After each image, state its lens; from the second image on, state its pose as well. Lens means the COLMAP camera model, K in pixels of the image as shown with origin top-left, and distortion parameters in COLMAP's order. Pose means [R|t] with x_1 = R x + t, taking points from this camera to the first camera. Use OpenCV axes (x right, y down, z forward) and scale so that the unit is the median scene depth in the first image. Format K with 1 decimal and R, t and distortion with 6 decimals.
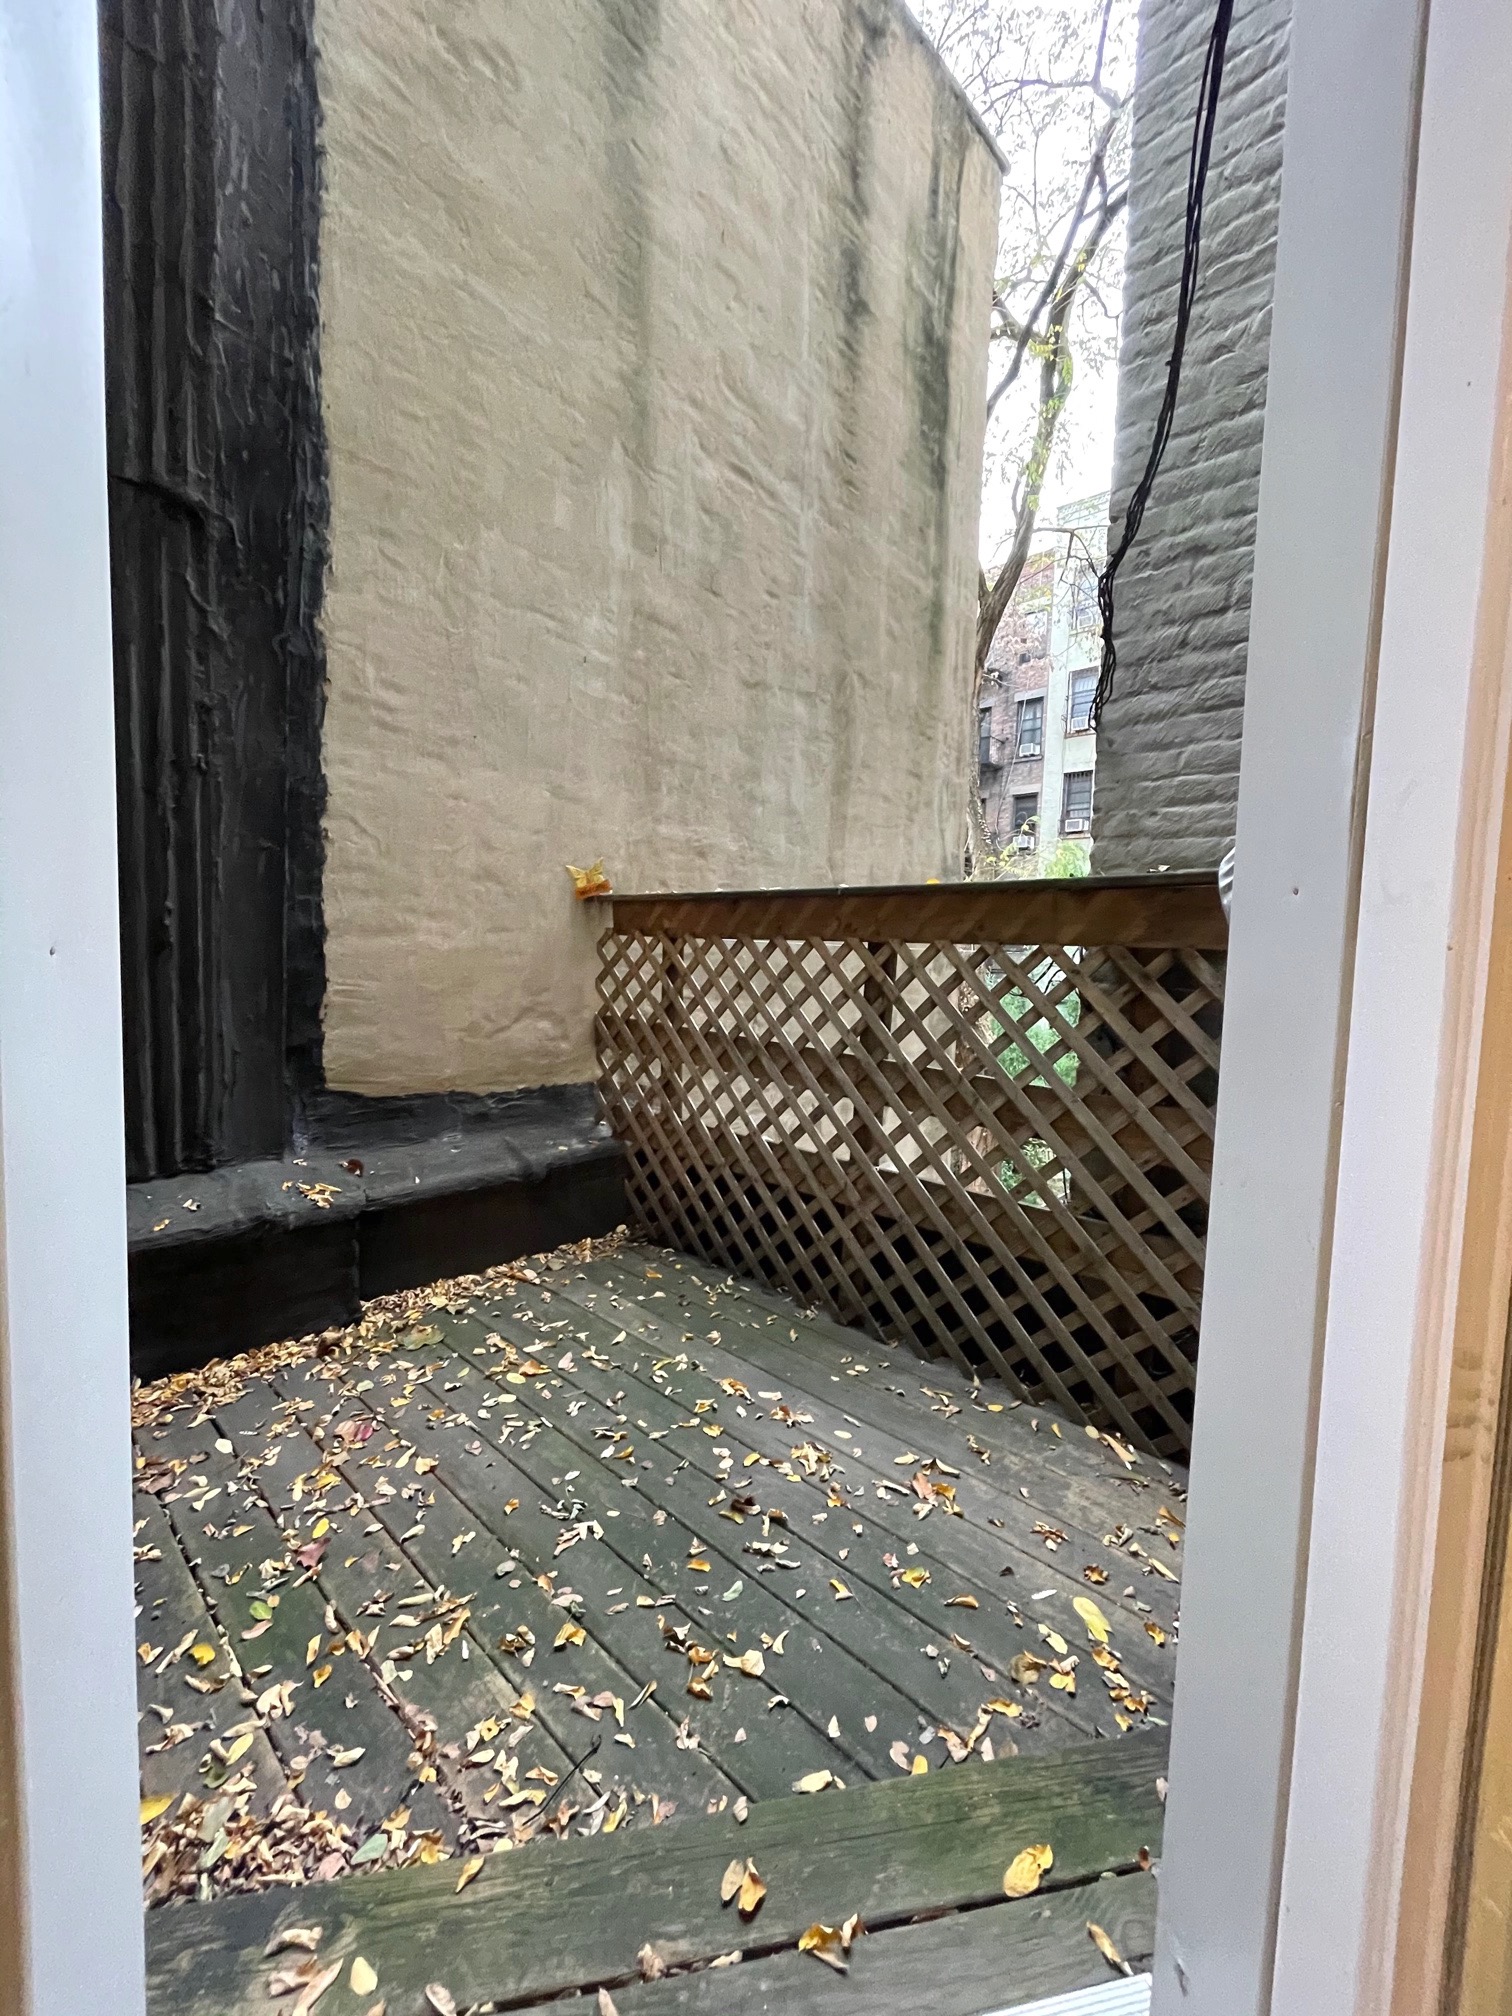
lens RADIAL K [[814.7, 0, 749.2], [0, 814.7, 998.2], [0, 0, 1]] dist [0.000338, 0.000223]
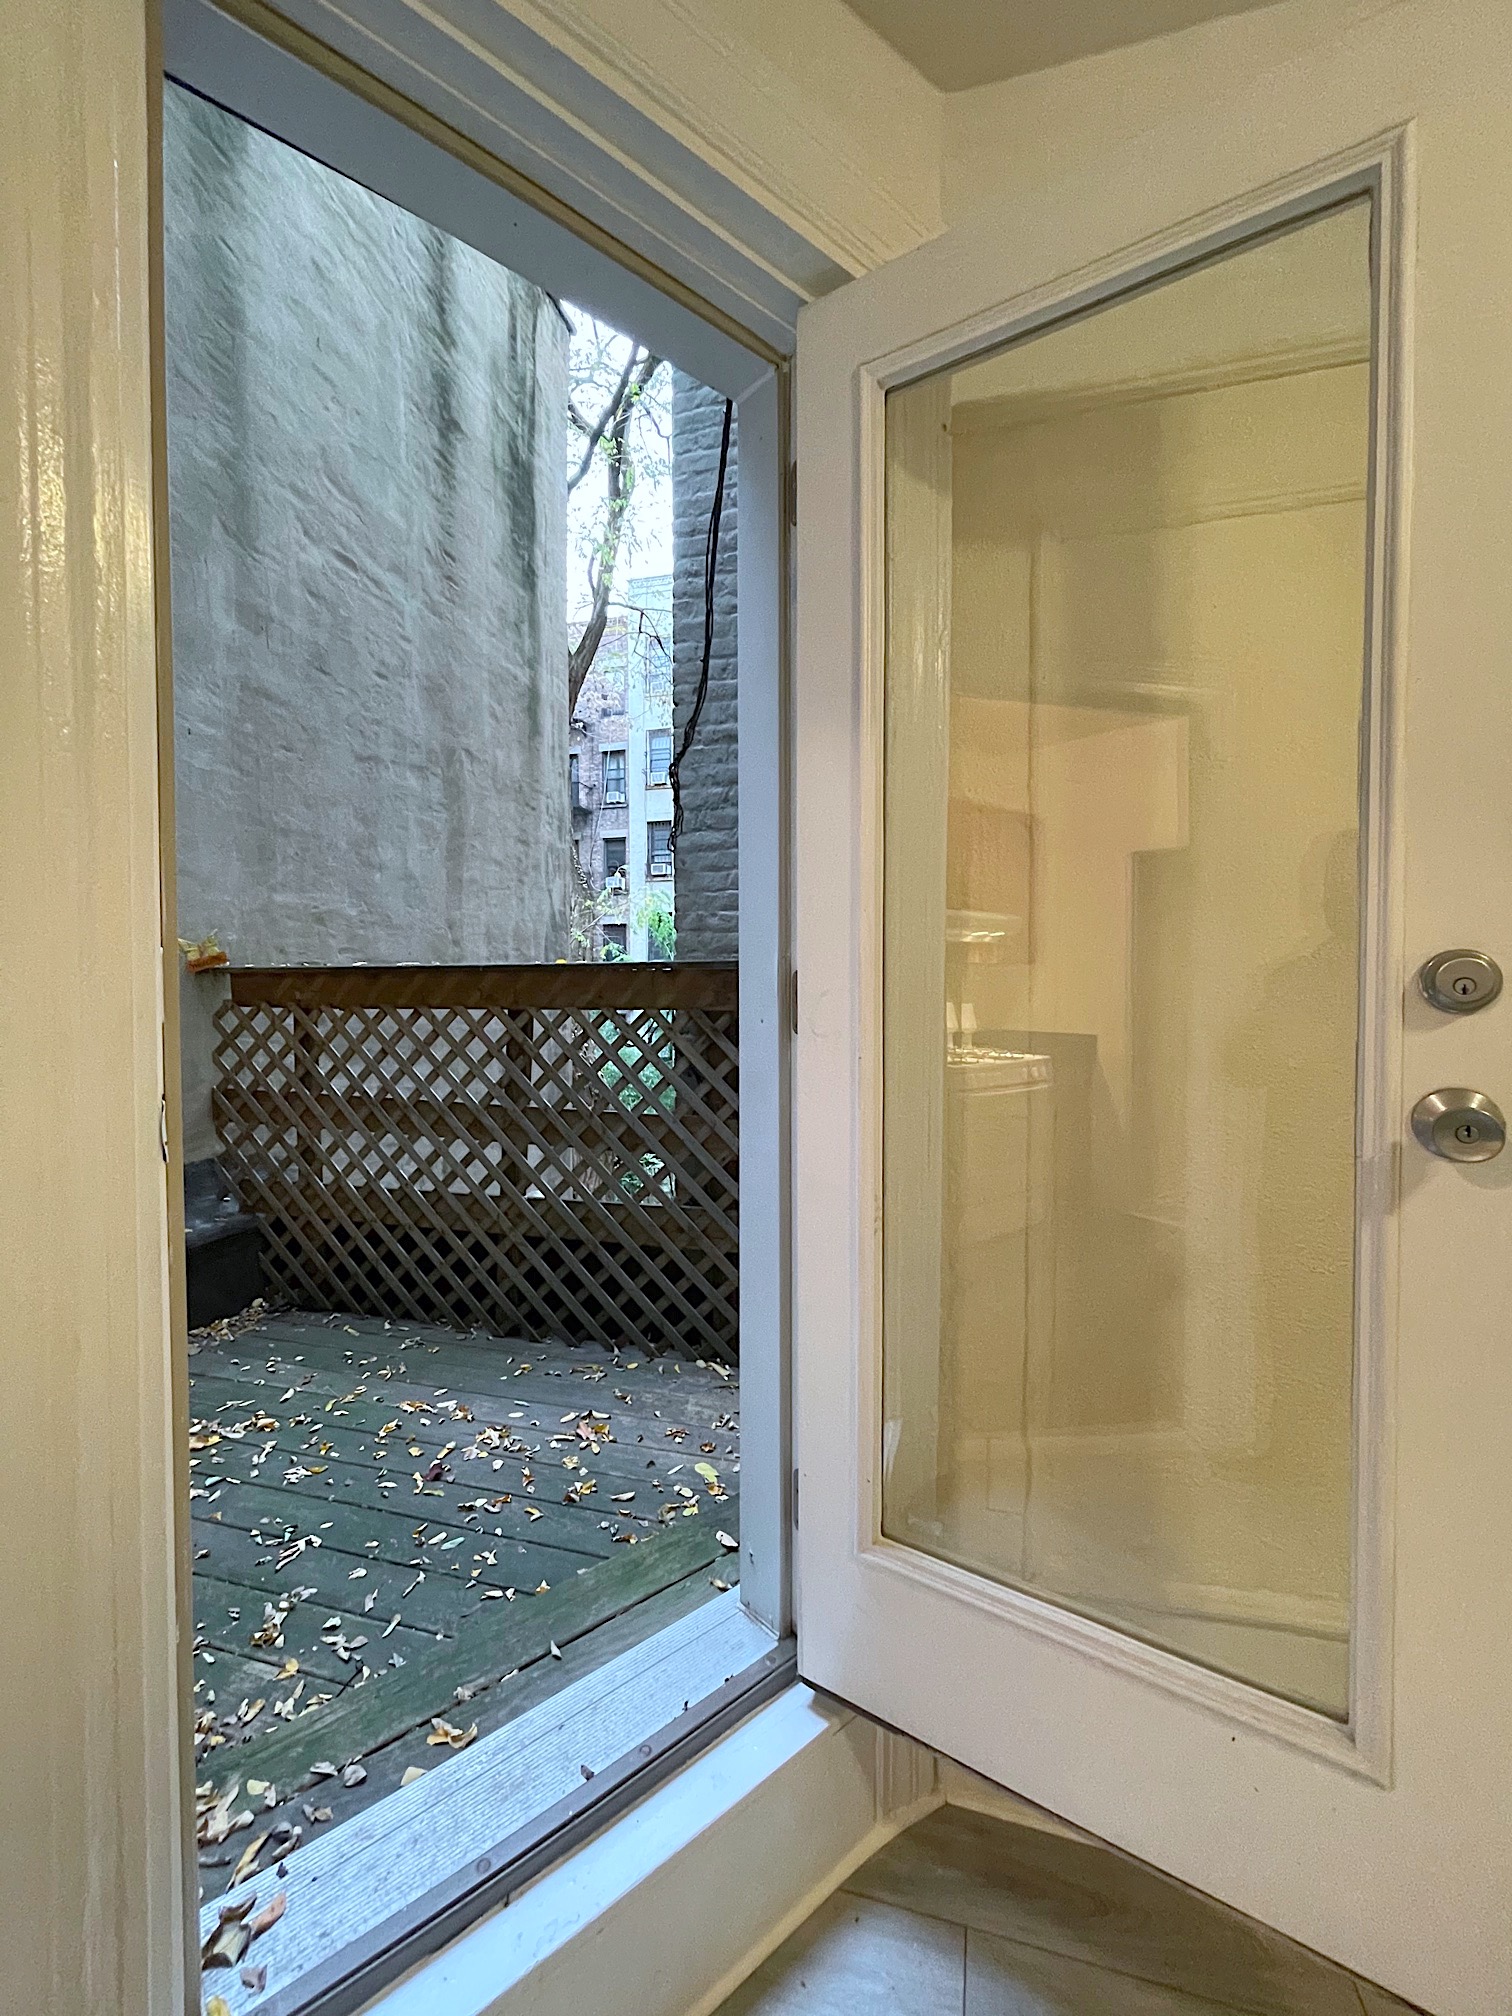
lens RADIAL K [[822.5, 0, 749.6], [0, 822.5, 996.1], [0, 0, 1]] dist [-0.000760, -0.000017]
pose [[0.885940, -0.041228, 0.461964, -0.078865], [0.061826, 0.997650, -0.029533, -0.024614], [-0.459661, 0.054726, 0.886407, -0.195191]]
